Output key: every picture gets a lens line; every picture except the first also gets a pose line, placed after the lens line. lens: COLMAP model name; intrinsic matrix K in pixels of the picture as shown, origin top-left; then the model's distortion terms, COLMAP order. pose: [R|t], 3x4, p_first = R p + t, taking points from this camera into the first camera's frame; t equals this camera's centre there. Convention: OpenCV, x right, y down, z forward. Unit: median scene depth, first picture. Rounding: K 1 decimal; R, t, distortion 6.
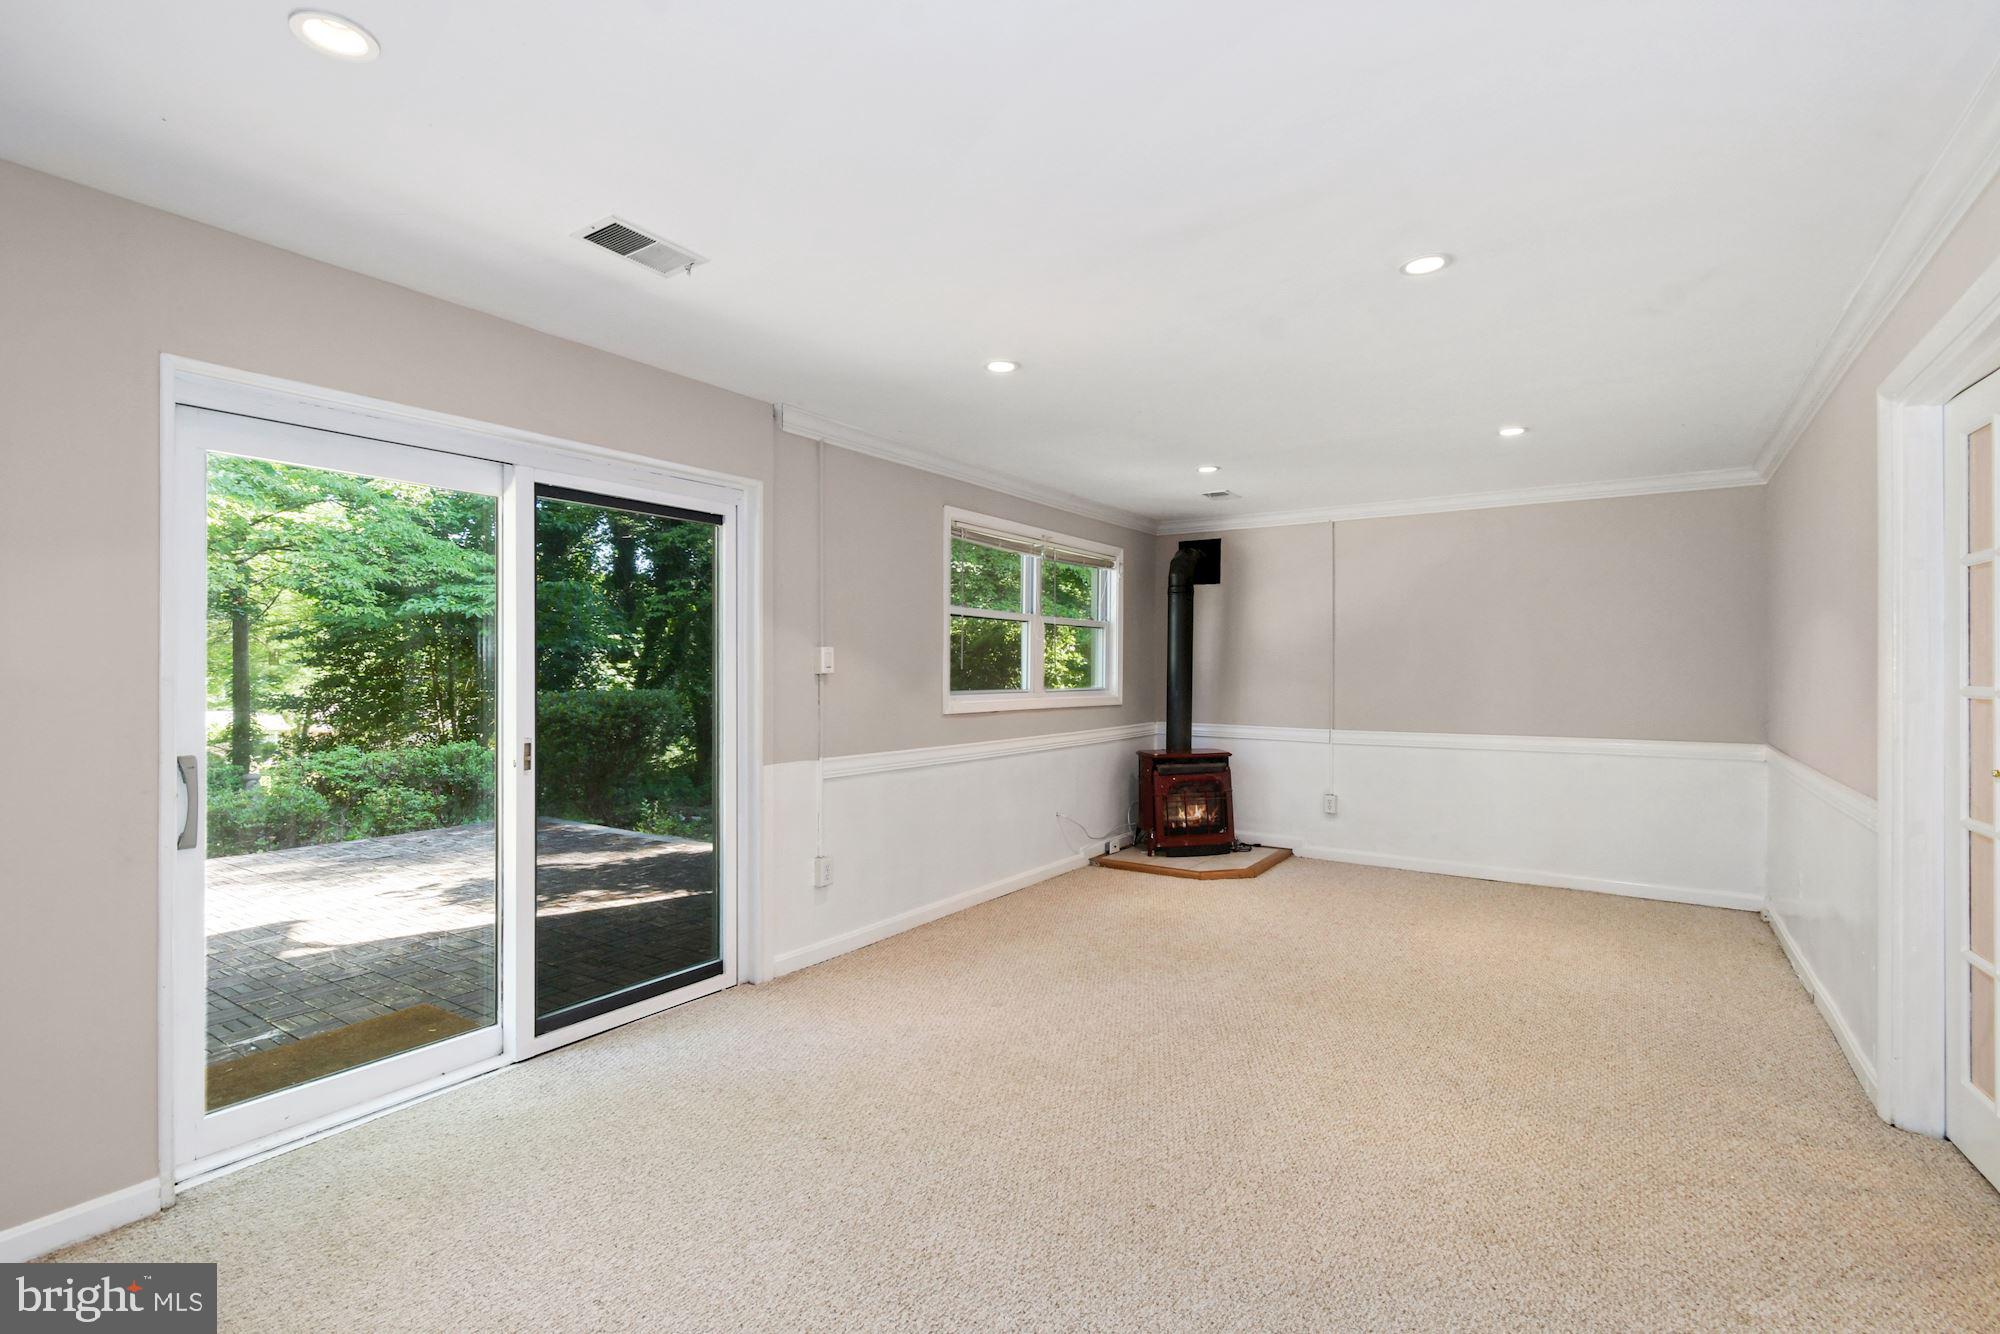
lens RADIAL K [[902.1, 0, 988.9], [0, 902.1, 667.6], [0, 0, 1]] dist [-0.021377, -0.000977]
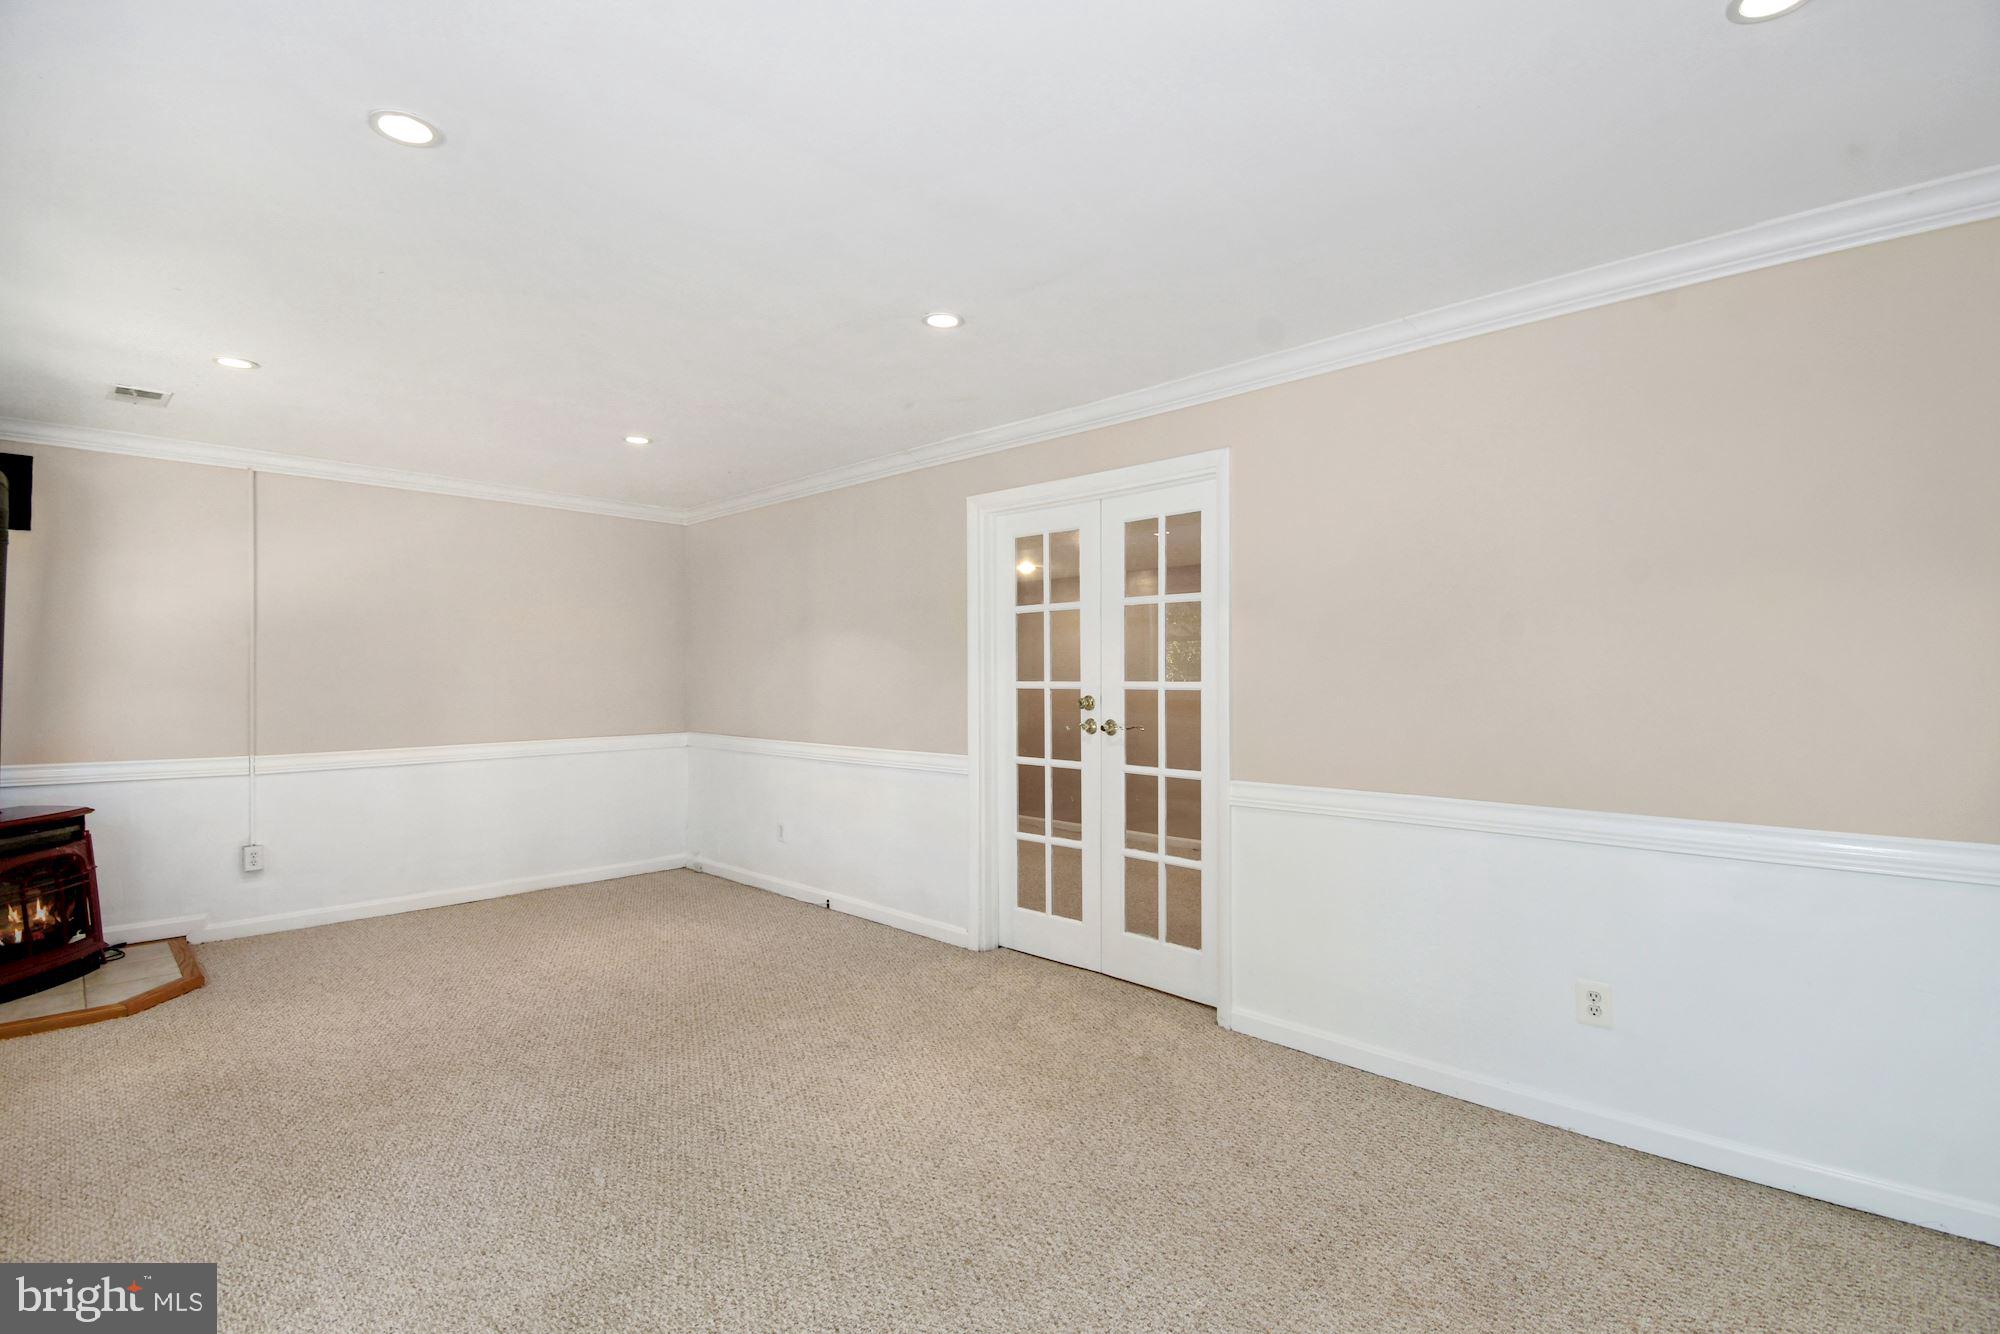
lens RADIAL K [[902.1, 0, 1011.8], [0, 902.1, 671.7], [0, 0, 1]] dist [-0.021377, -0.000977]
pose [[0.134121, -0.000169, 0.990965, -0.277445], [-0.000787, 1.000000, 0.000277, 0.000497], [-0.990965, -0.000818, 0.134121, 0.323485]]
